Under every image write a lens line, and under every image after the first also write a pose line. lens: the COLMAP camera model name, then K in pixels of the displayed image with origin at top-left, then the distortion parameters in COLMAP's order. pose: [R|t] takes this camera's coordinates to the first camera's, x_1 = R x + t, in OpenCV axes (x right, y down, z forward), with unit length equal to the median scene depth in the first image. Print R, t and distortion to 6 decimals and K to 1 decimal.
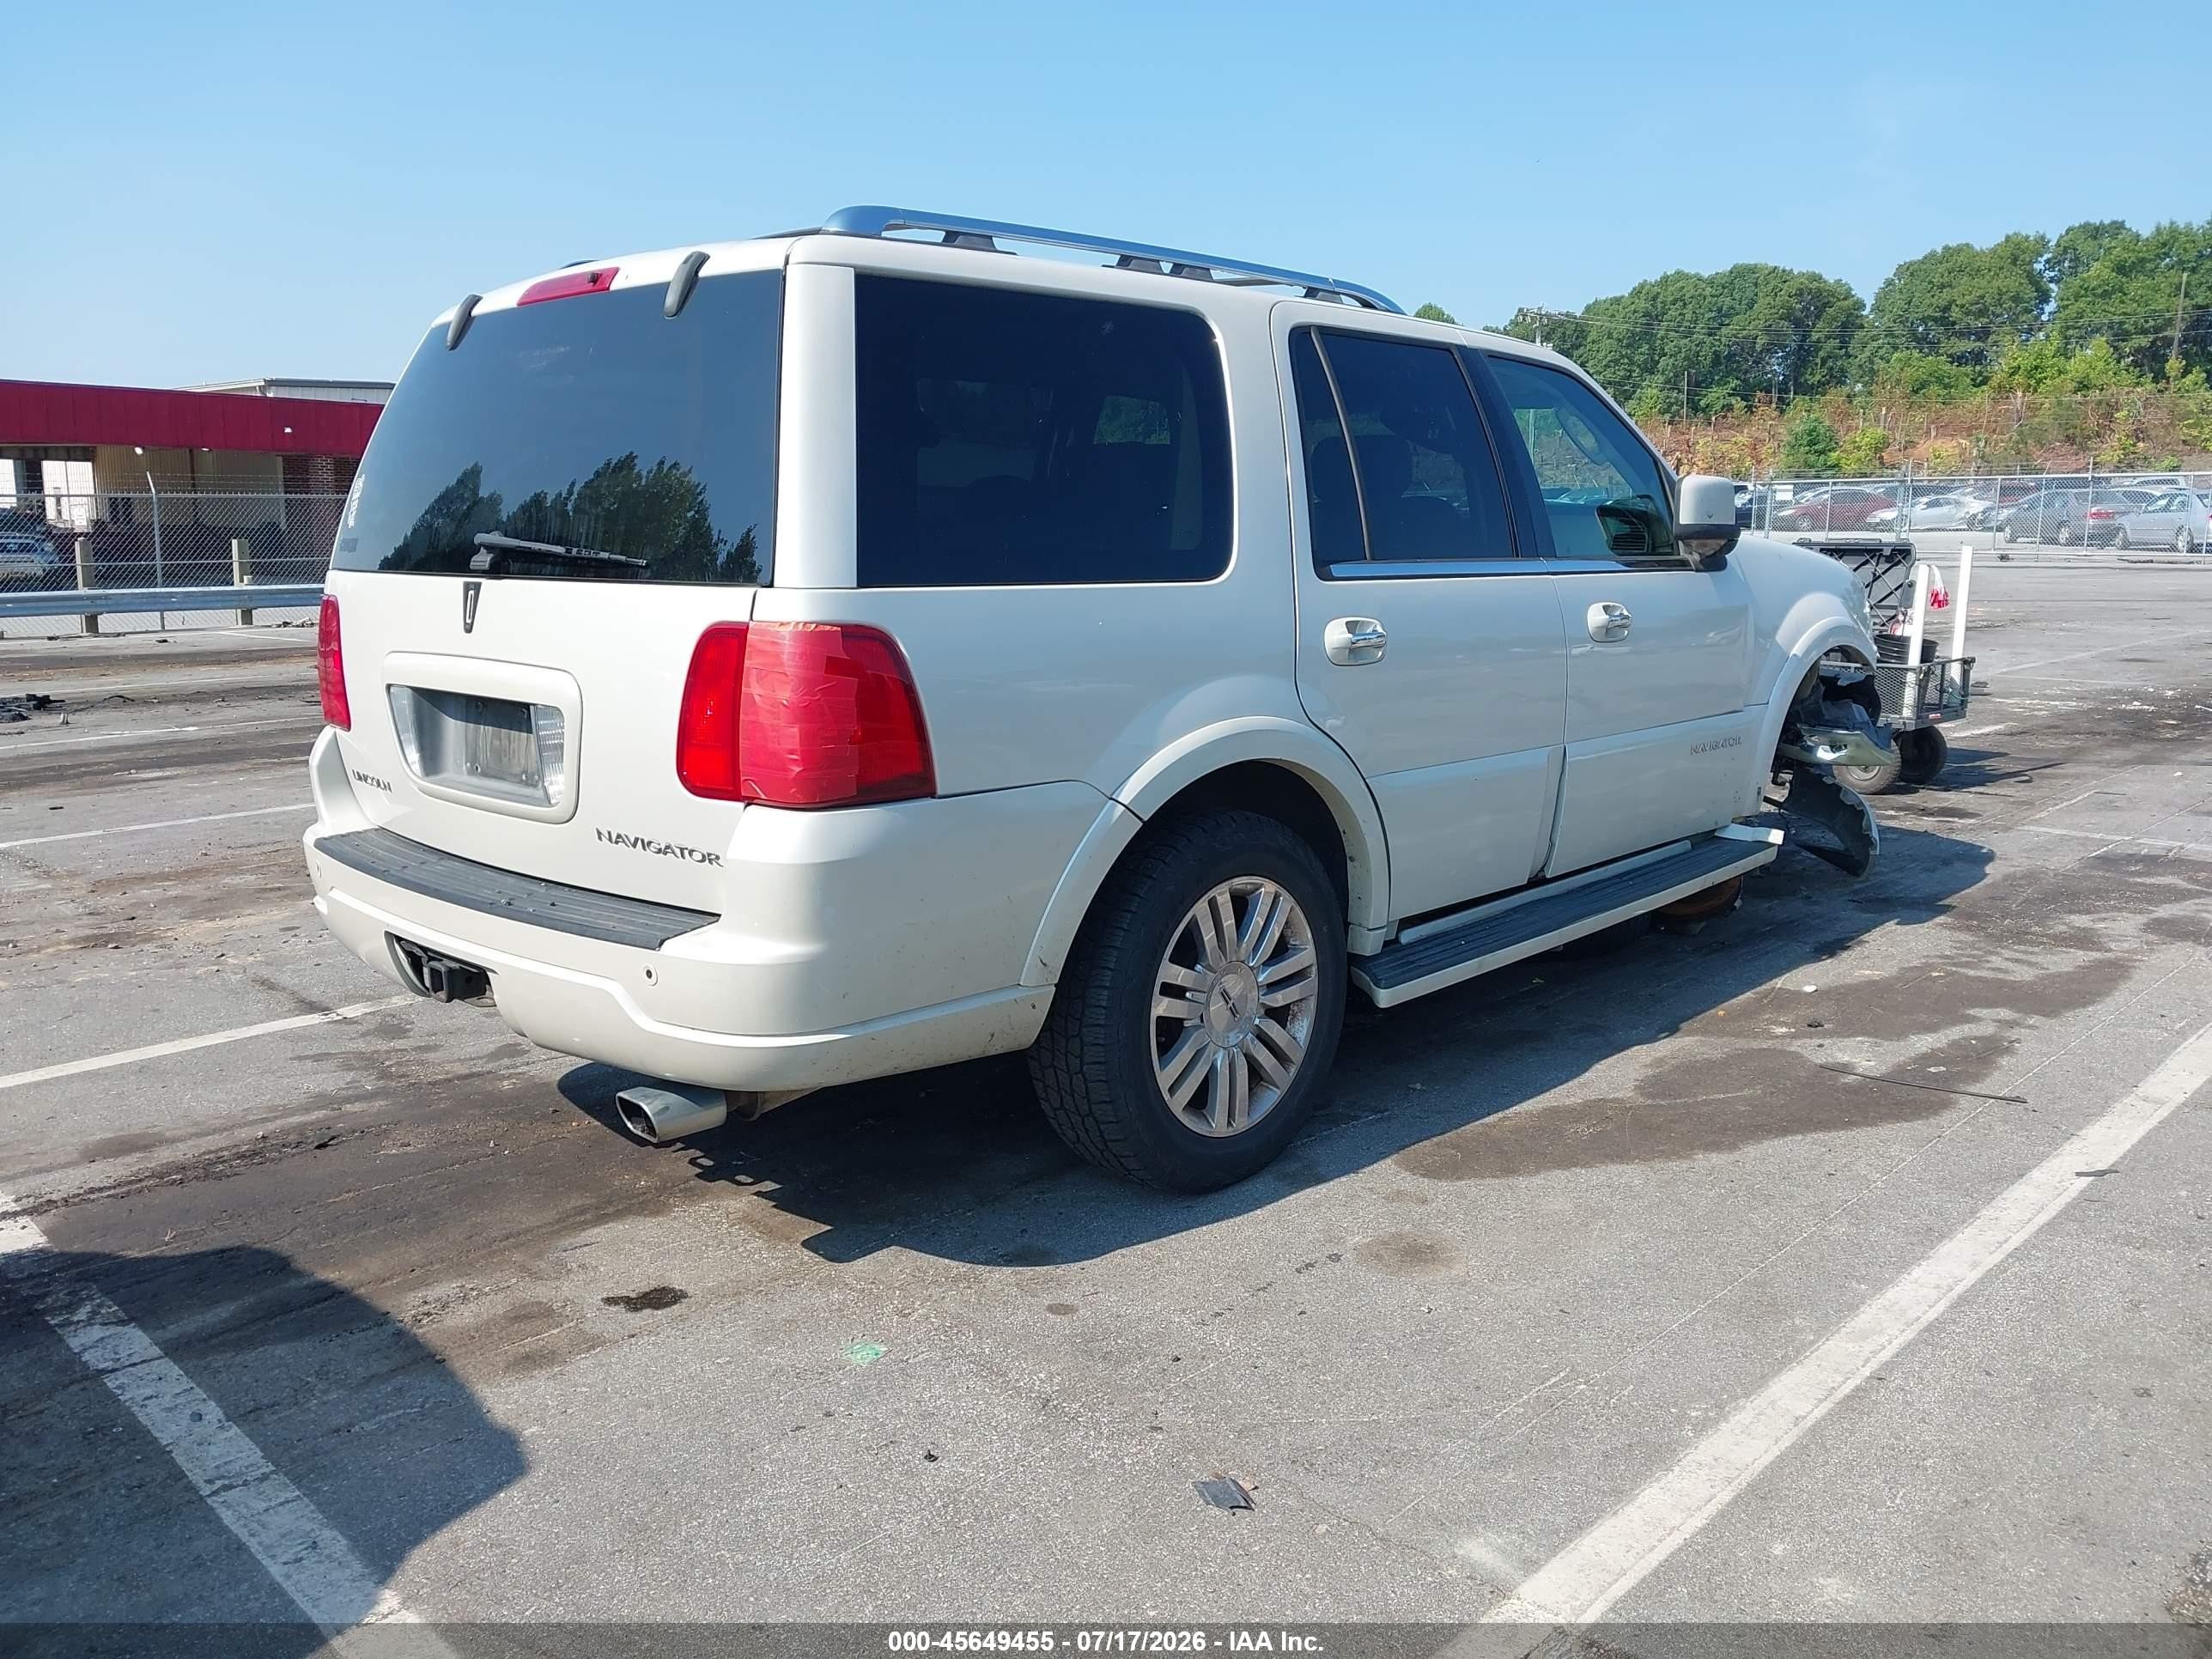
lens RADIAL K [[1760.2, 0, 1092.5], [0, 1760.2, 816.7], [0, 0, 1]] dist [0.049412, -0.085219]
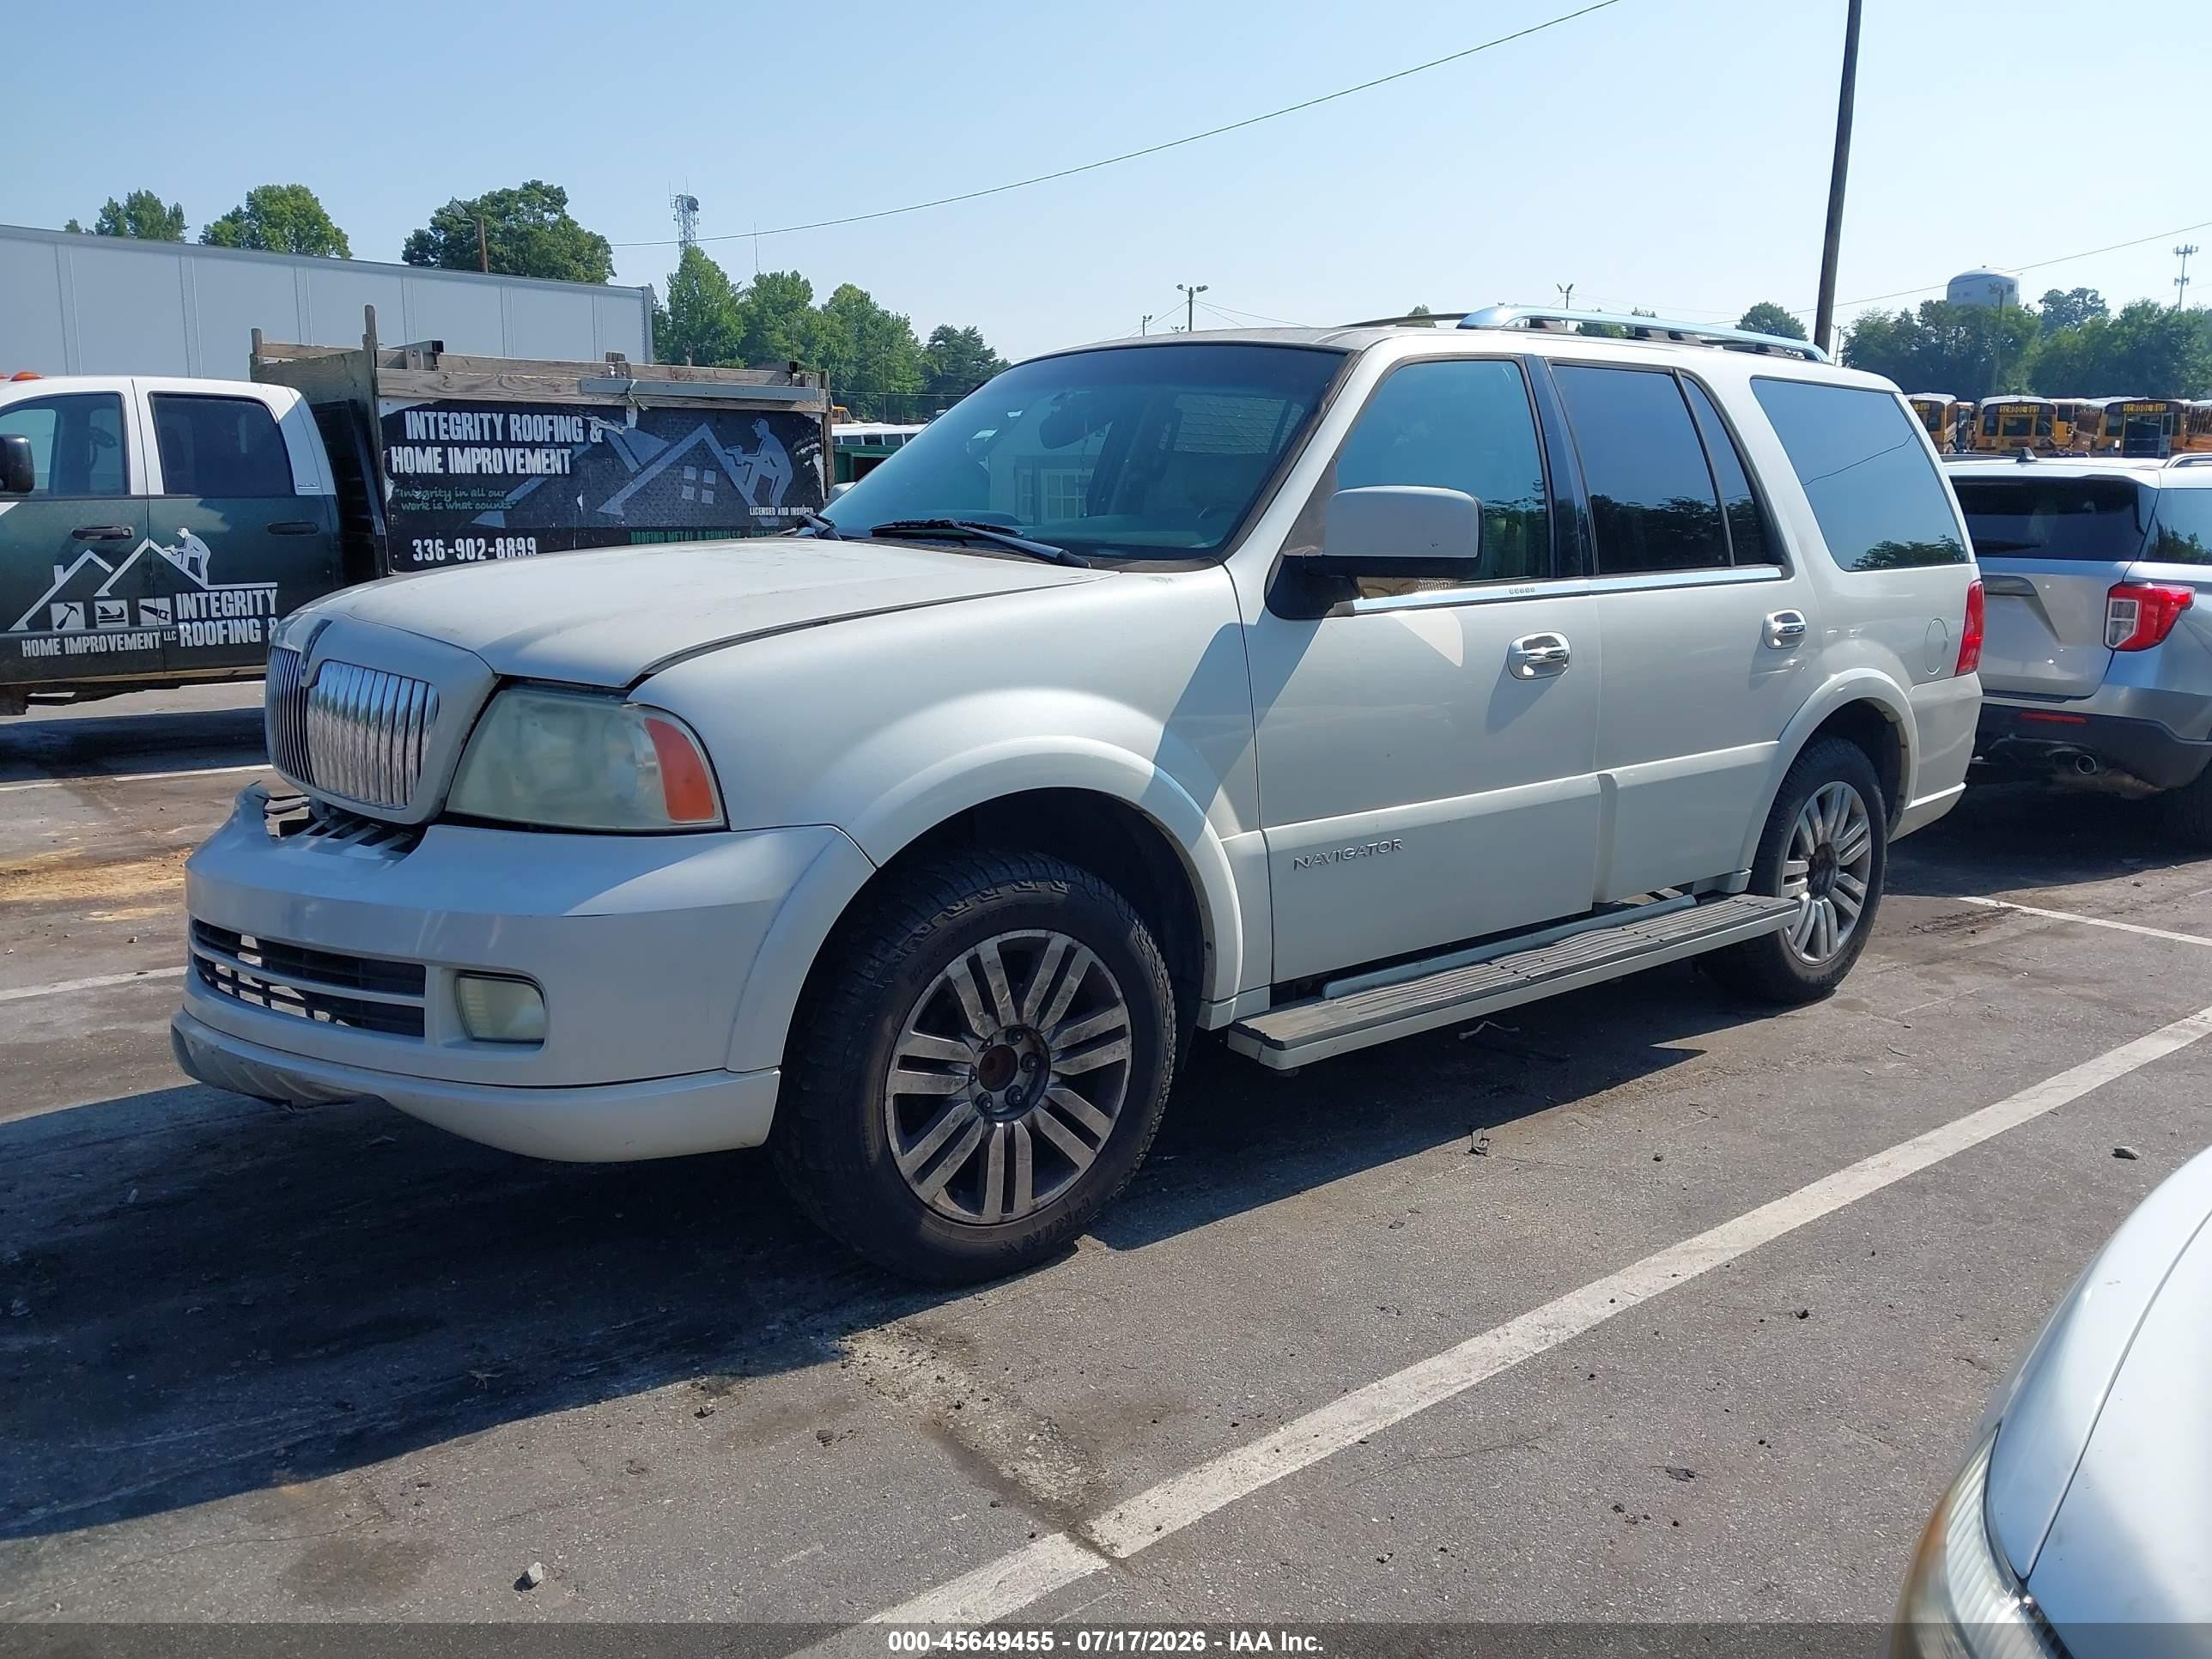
lens RADIAL K [[1749.9, 0, 1145.0], [0, 1749.9, 820.3], [0, 0, 1]] dist [0.008402, -0.000469]
pose [[-0.997867, -0.011904, 0.064188, 0.146075], [0.011455, 0.936054, 0.351669, -0.437872], [-0.064270, 0.351654, -0.933921, 2.358449]]
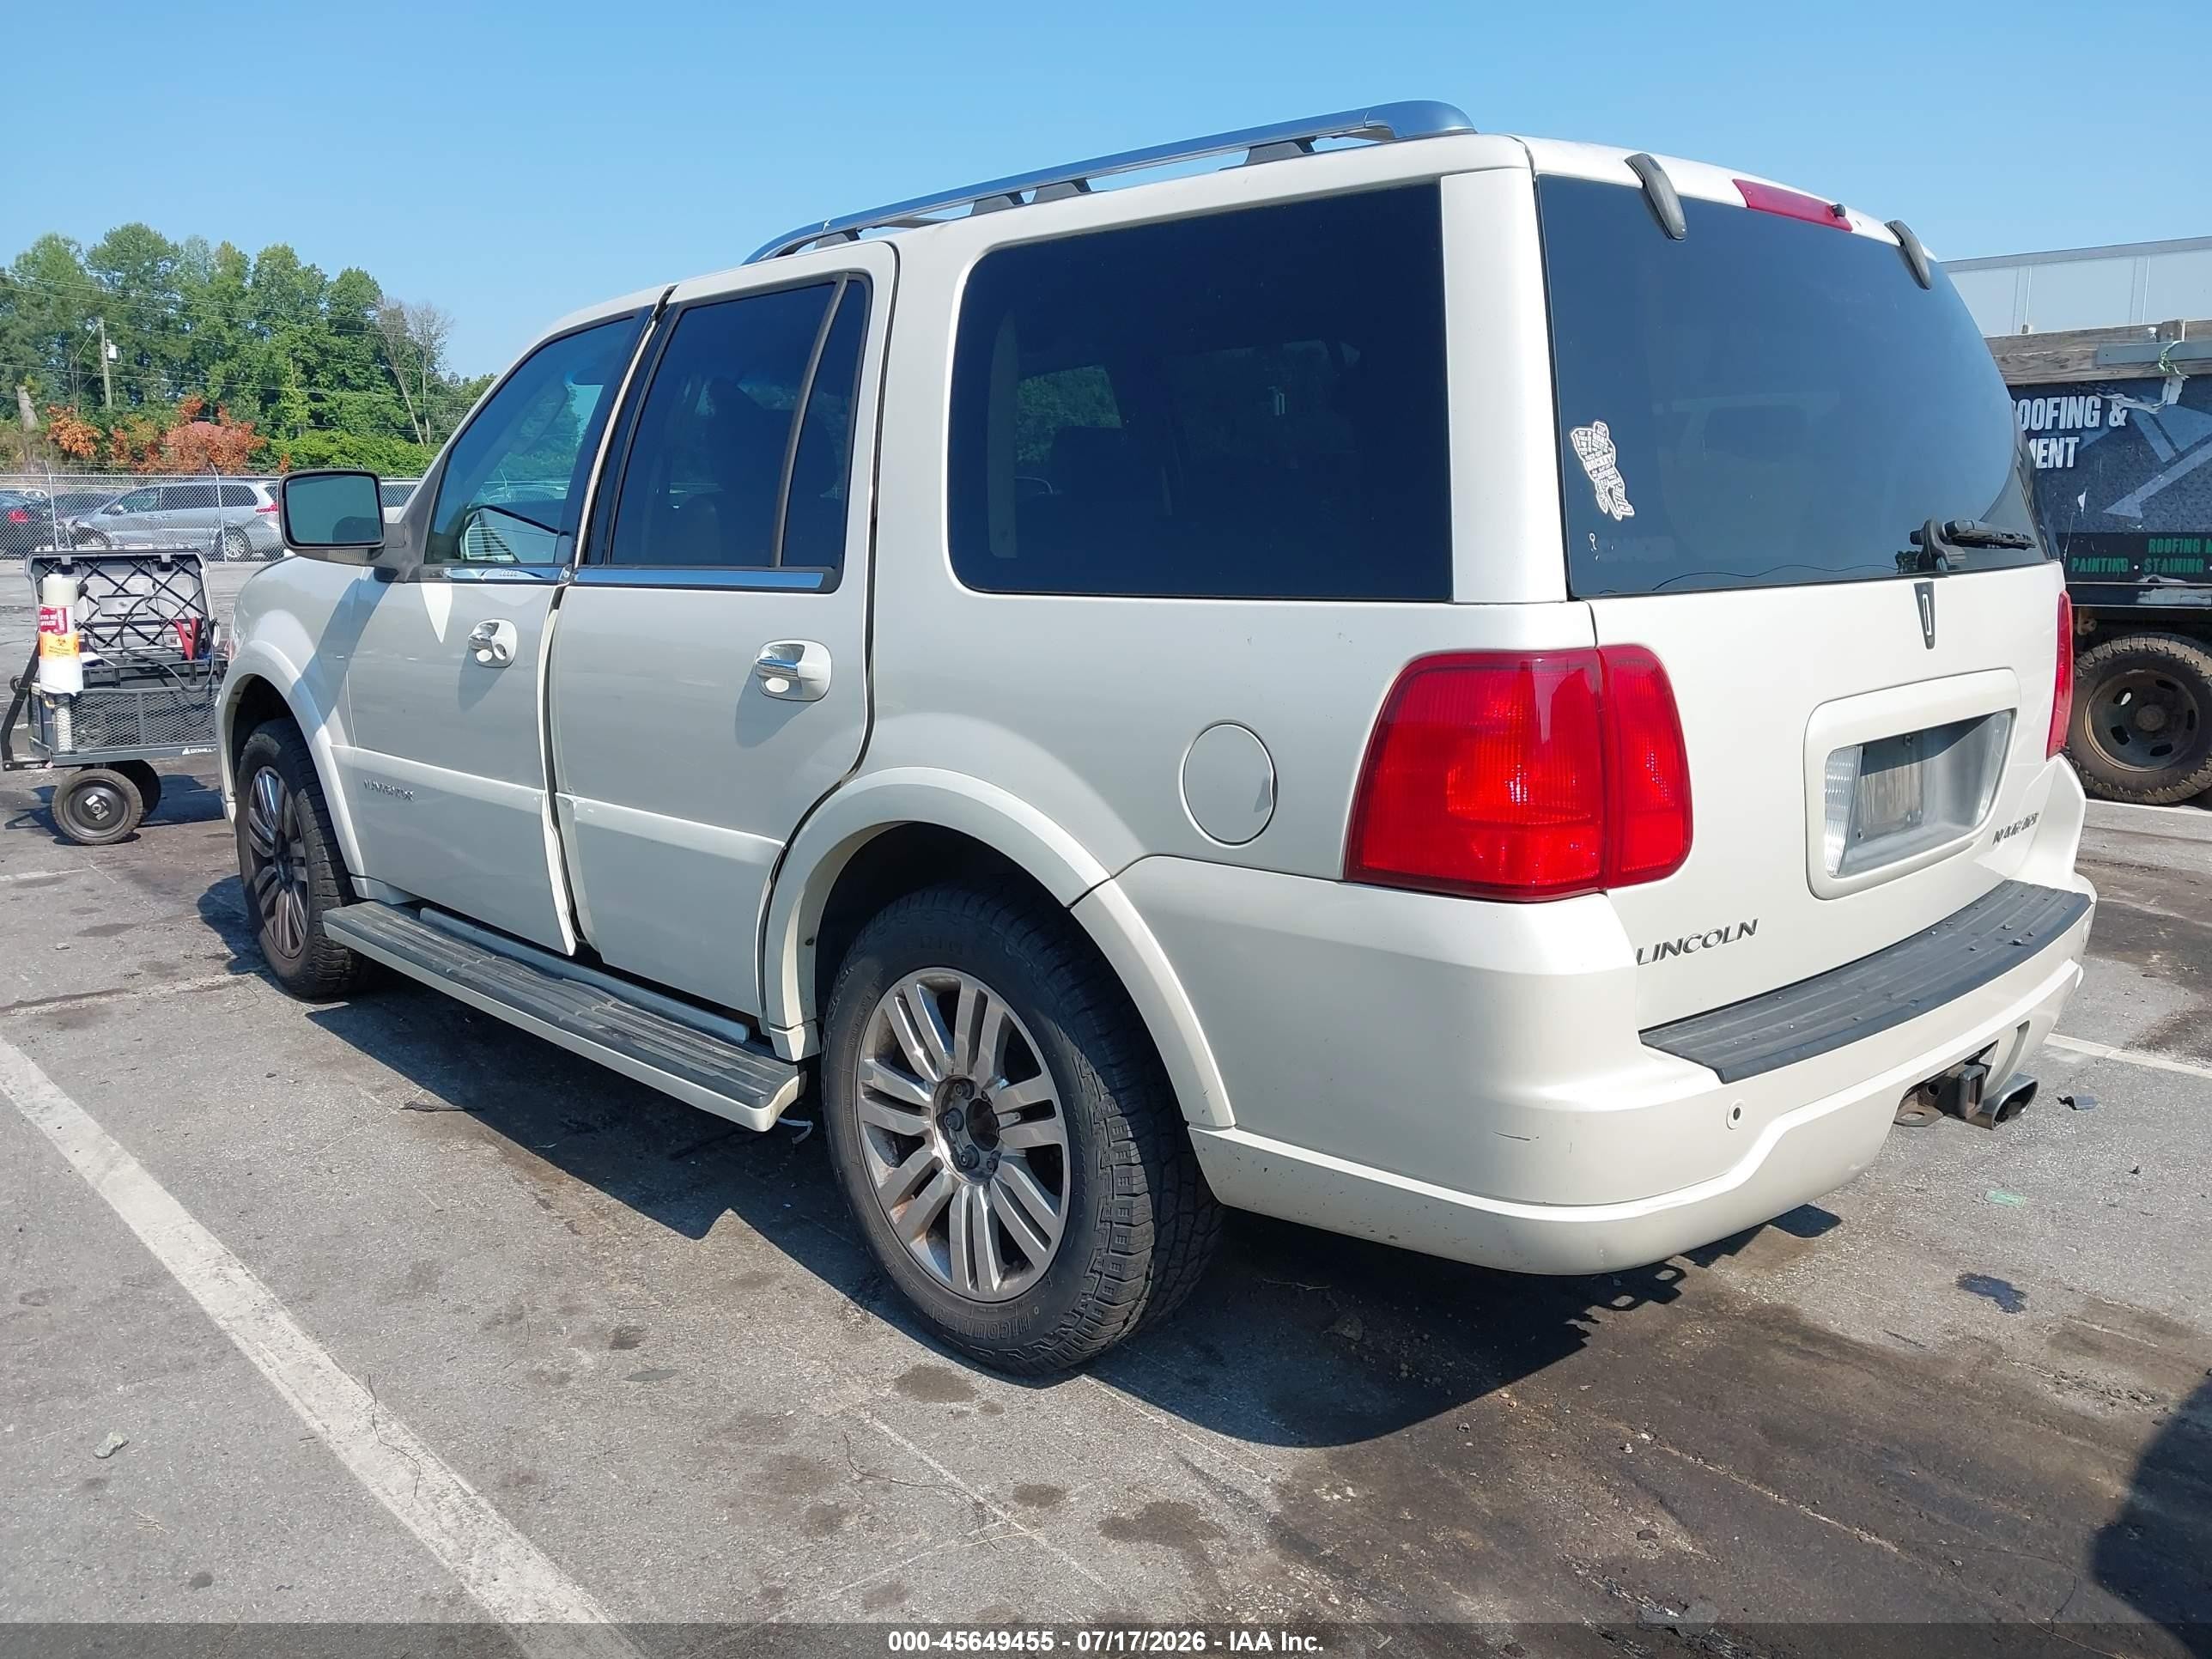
lens RADIAL K [[1747.5, 0, 1106.0], [0, 1747.5, 829.5], [0, 0, 1]] dist [-0.000147, -0.001211]
pose [[0.023907, -0.167801, 0.985531, -0.905445], [0.183192, 0.969856, 0.160688, -0.173046], [-0.982786, 0.176700, 0.053926, 1.063298]]
